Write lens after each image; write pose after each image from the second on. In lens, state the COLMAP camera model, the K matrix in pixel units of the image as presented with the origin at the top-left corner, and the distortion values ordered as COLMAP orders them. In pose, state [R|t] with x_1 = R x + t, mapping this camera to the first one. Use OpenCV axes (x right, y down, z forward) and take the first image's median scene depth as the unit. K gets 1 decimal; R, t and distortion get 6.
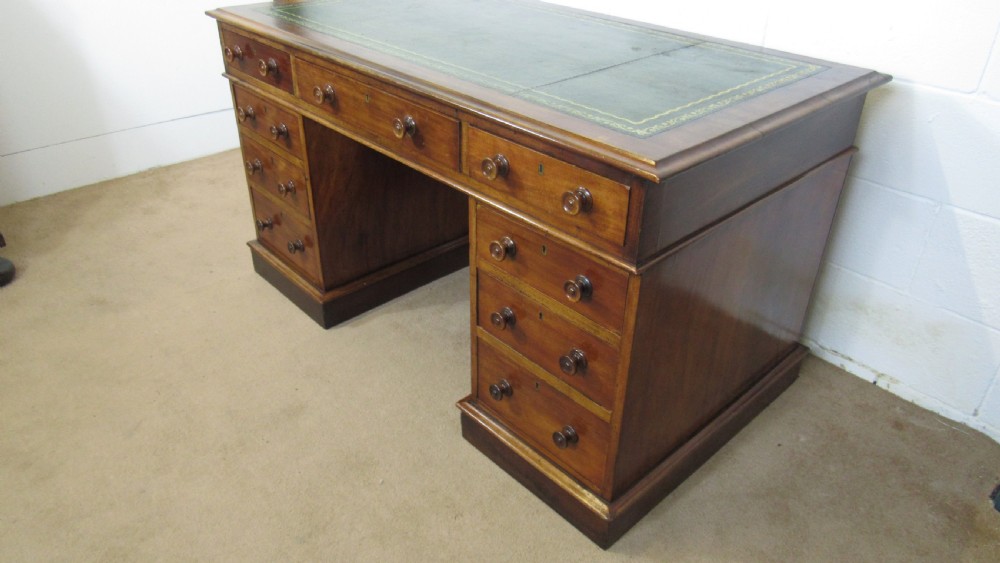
lens RADIAL K [[714.4, 0, 500.0], [0, 714.4, 281.5], [0, 0, 1]] dist [-0.028347, 0.007792]
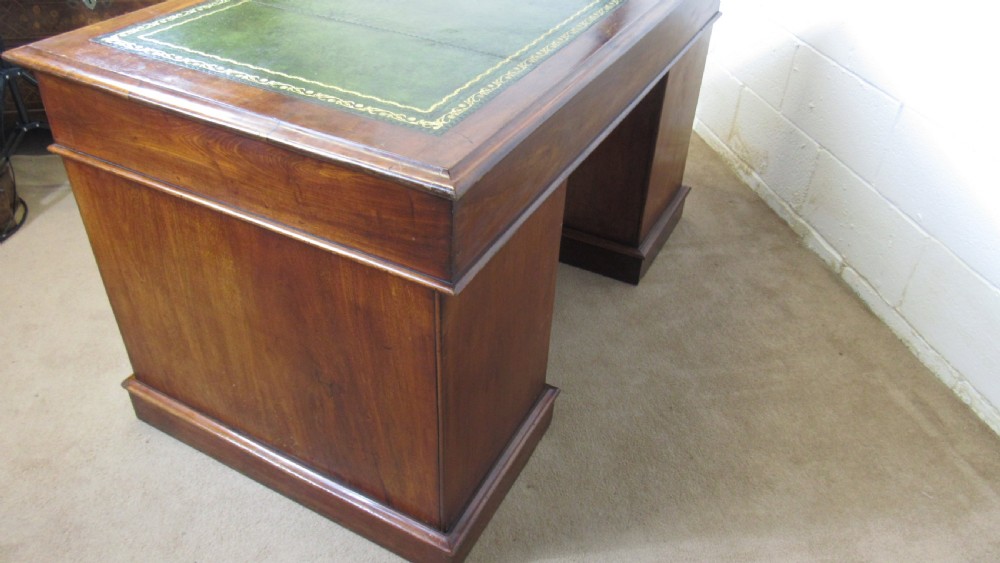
lens RADIAL K [[714.4, 0, 500.0], [0, 714.4, 281.5], [0, 0, 1]] dist [-0.028347, 0.007792]
pose [[0.333728, 0.575883, -0.746314, 0.882240], [-0.521642, 0.772258, 0.362640, -0.394879], [0.785185, 0.268285, 0.558129, 0.629391]]
